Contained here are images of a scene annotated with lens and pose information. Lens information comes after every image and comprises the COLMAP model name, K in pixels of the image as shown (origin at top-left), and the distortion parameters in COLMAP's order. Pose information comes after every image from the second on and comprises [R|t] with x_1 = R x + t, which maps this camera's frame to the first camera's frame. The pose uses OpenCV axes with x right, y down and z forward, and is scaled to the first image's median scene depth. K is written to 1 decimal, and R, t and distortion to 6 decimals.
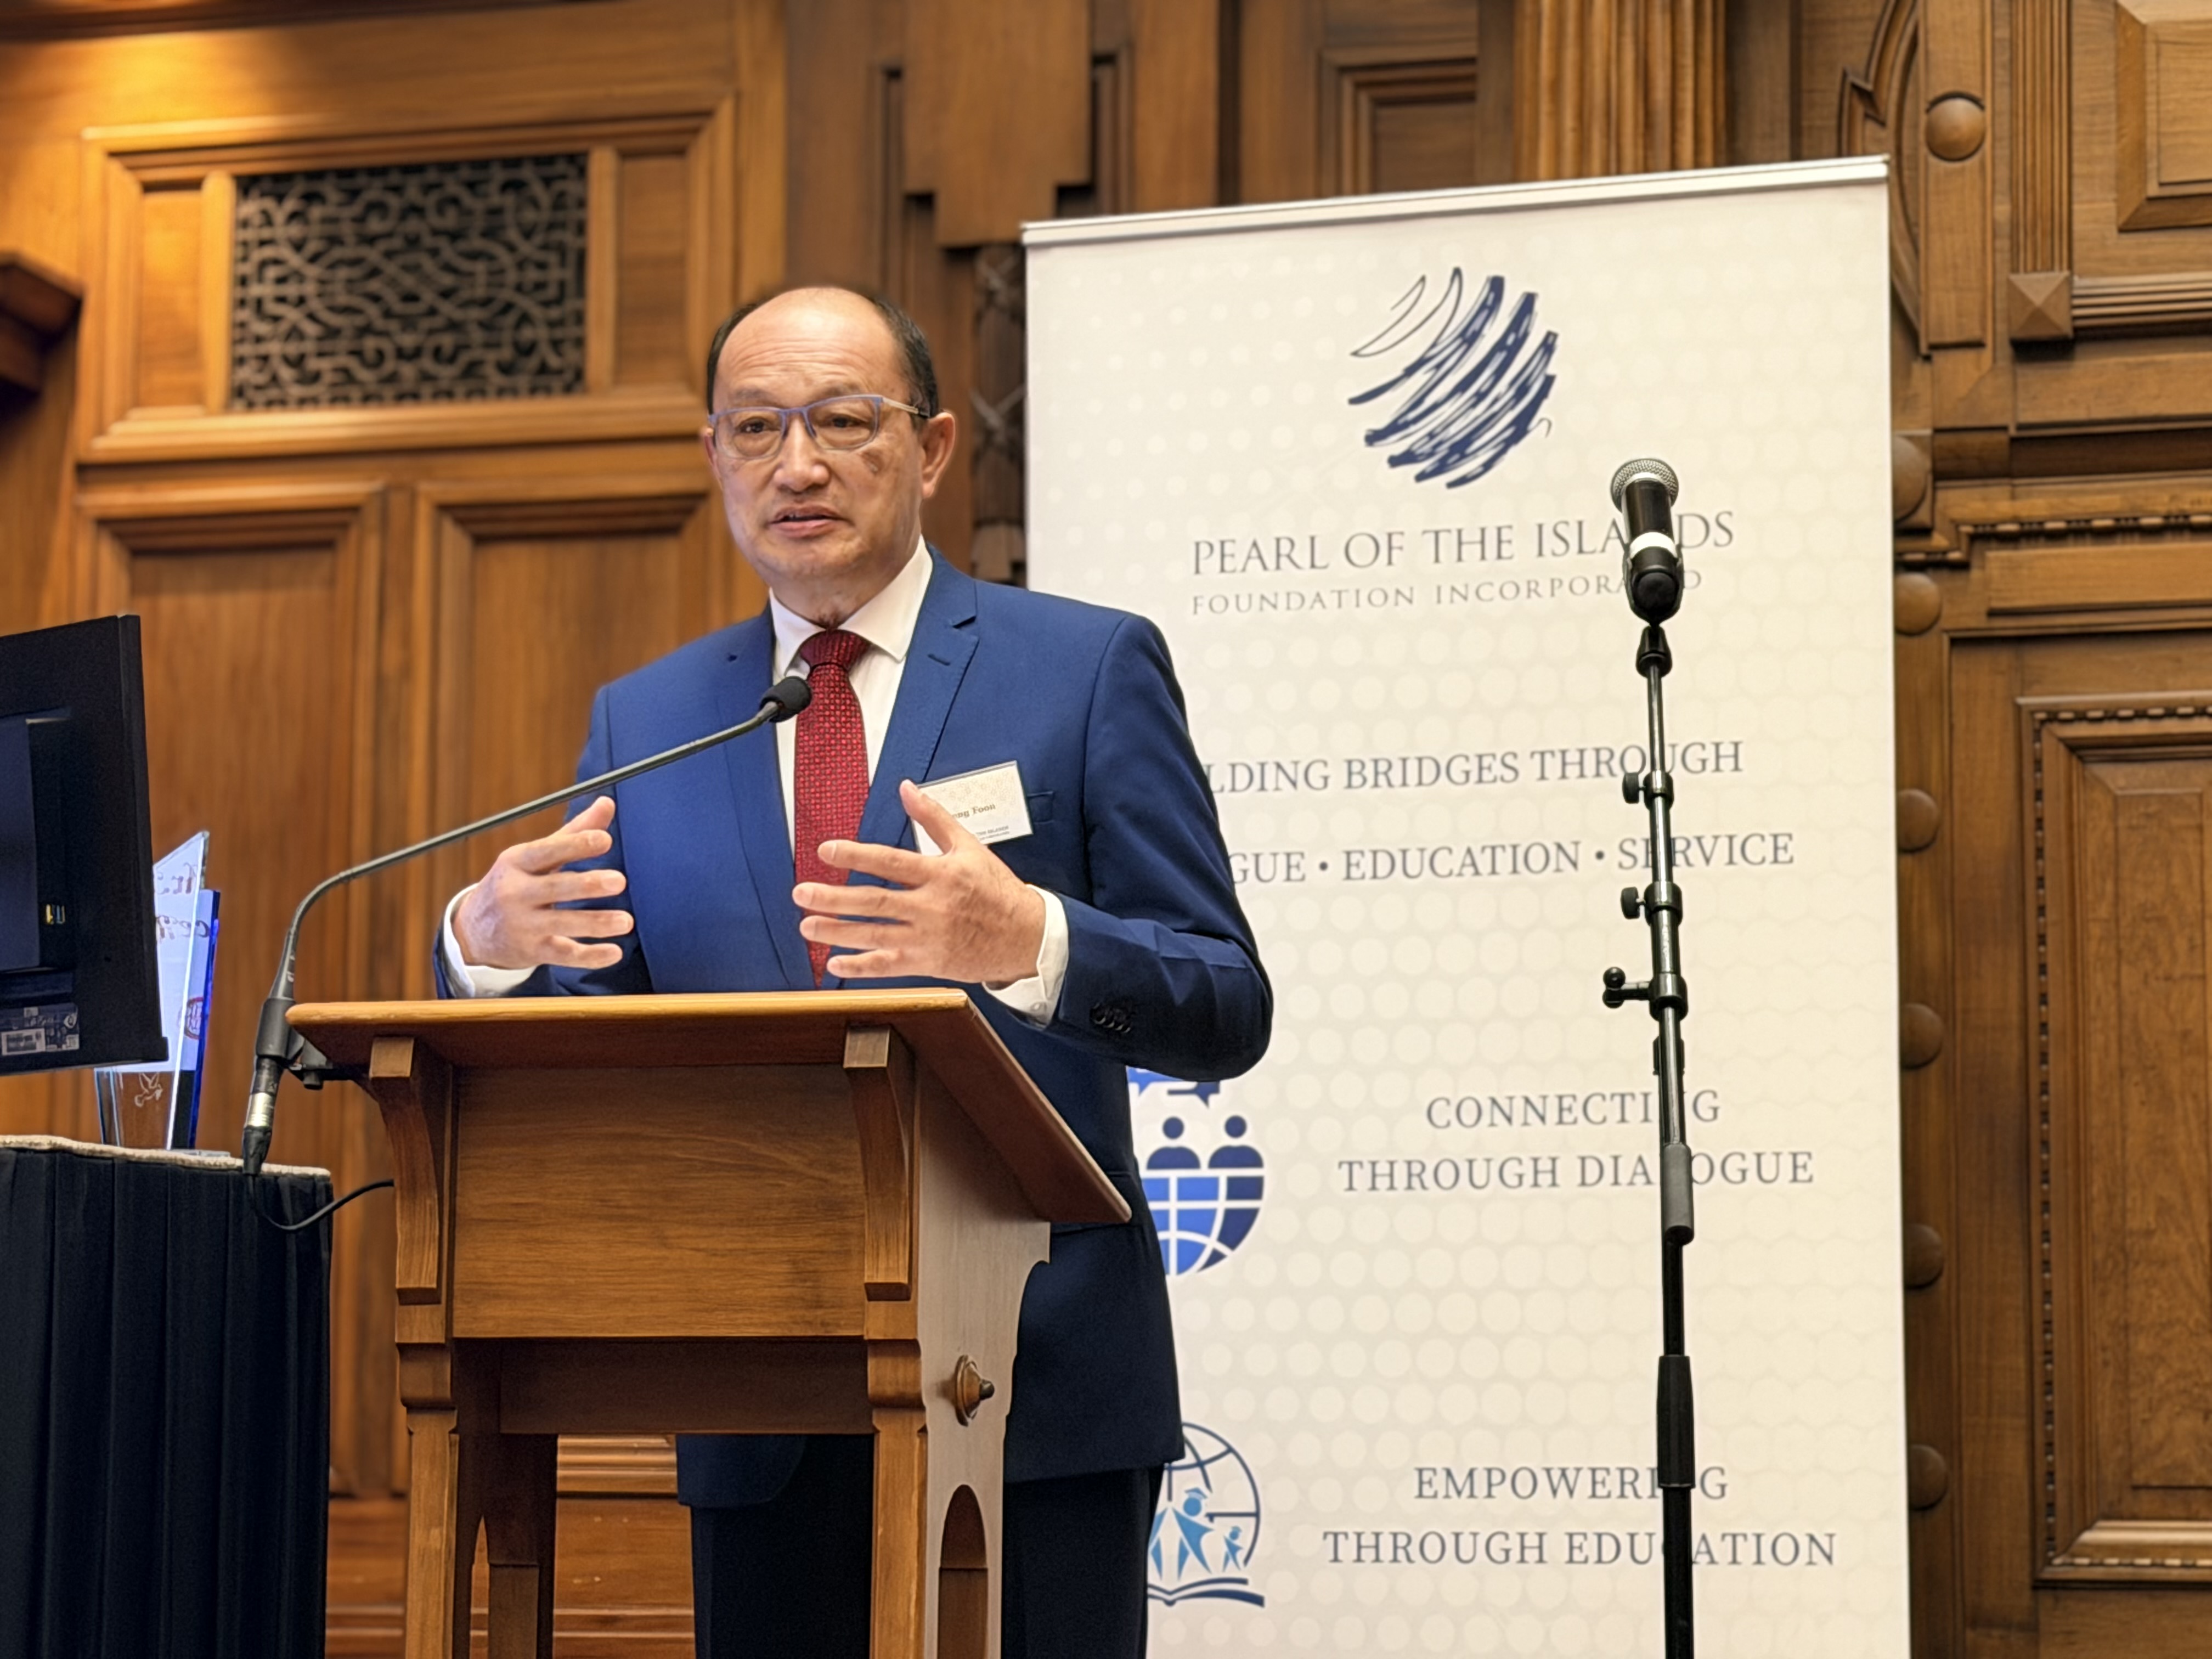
lens RADIAL K [[5271.8, 0, 1112.6], [0, 5271.8, 884.0], [0, 0, 1]] dist [0.106895, 0.640650]
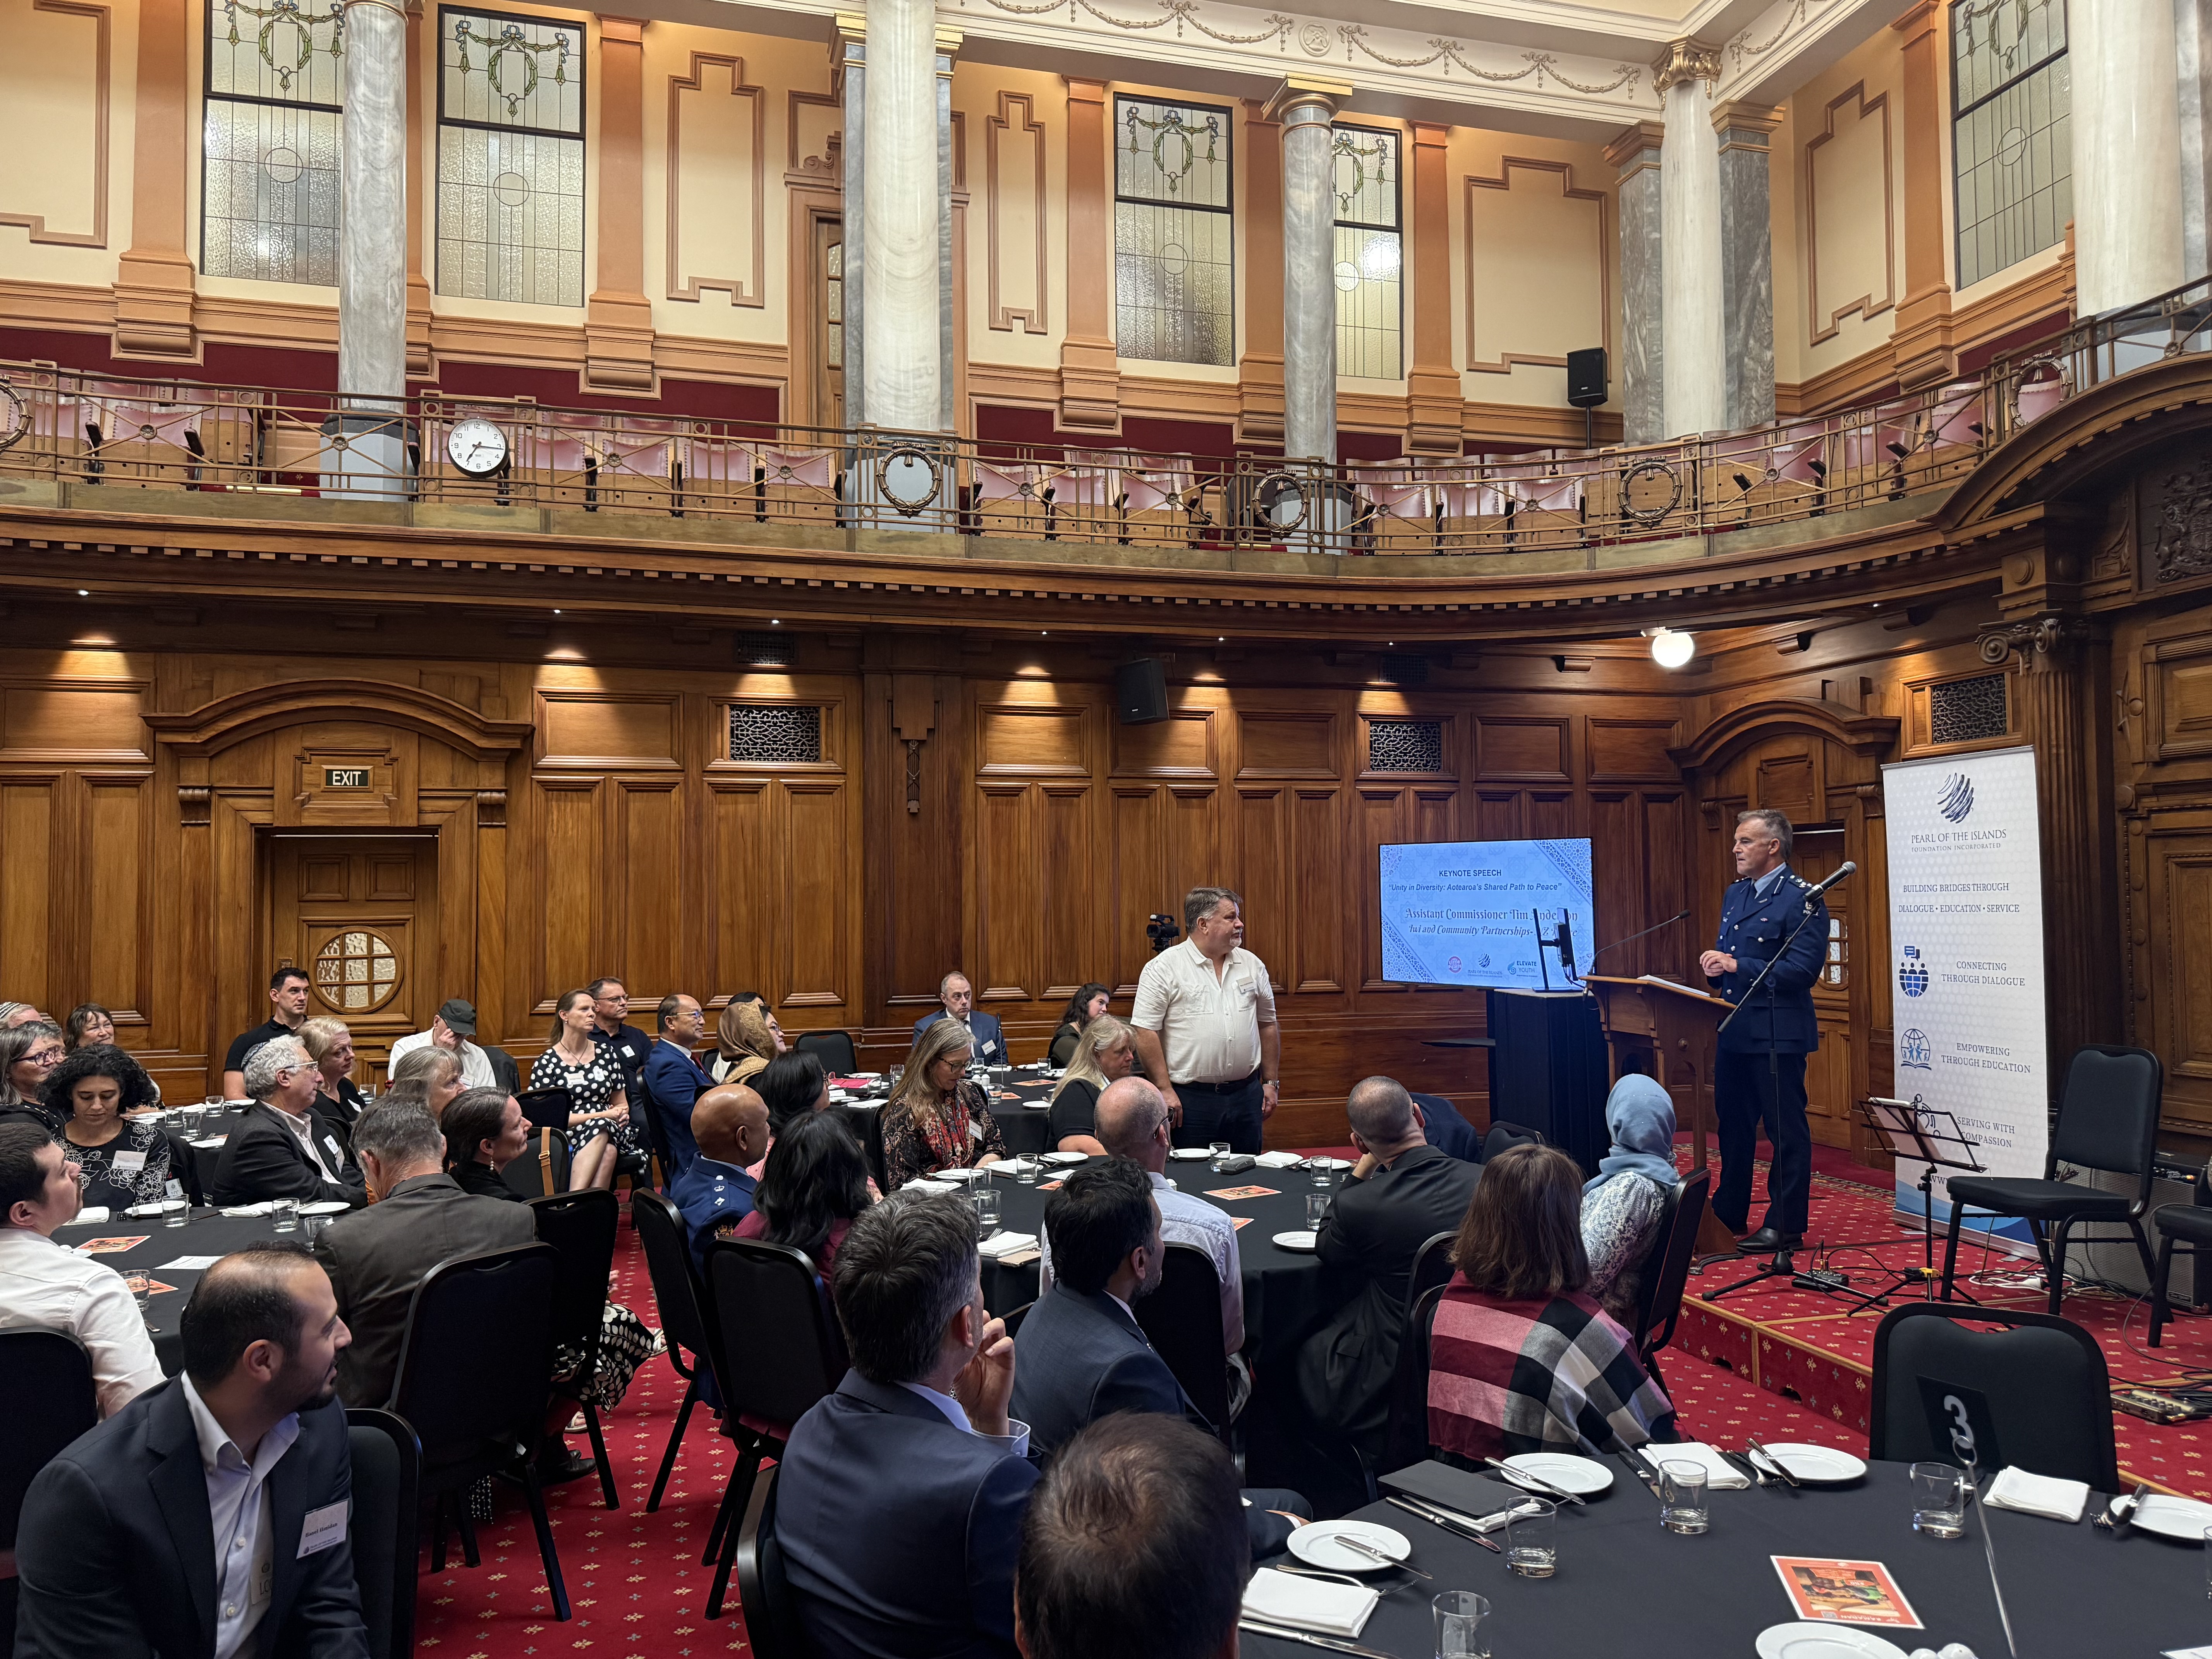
lens RADIAL K [[1547.2, 0, 1100.7], [0, 1547.2, 835.9], [0, 0, 1]] dist [0.059561, -0.081644]
pose [[0.506046, -0.048322, -0.861152, 0.786454], [0.119424, 0.992738, 0.014472, -0.160418], [0.854199, -0.110166, 0.508142, -0.269085]]
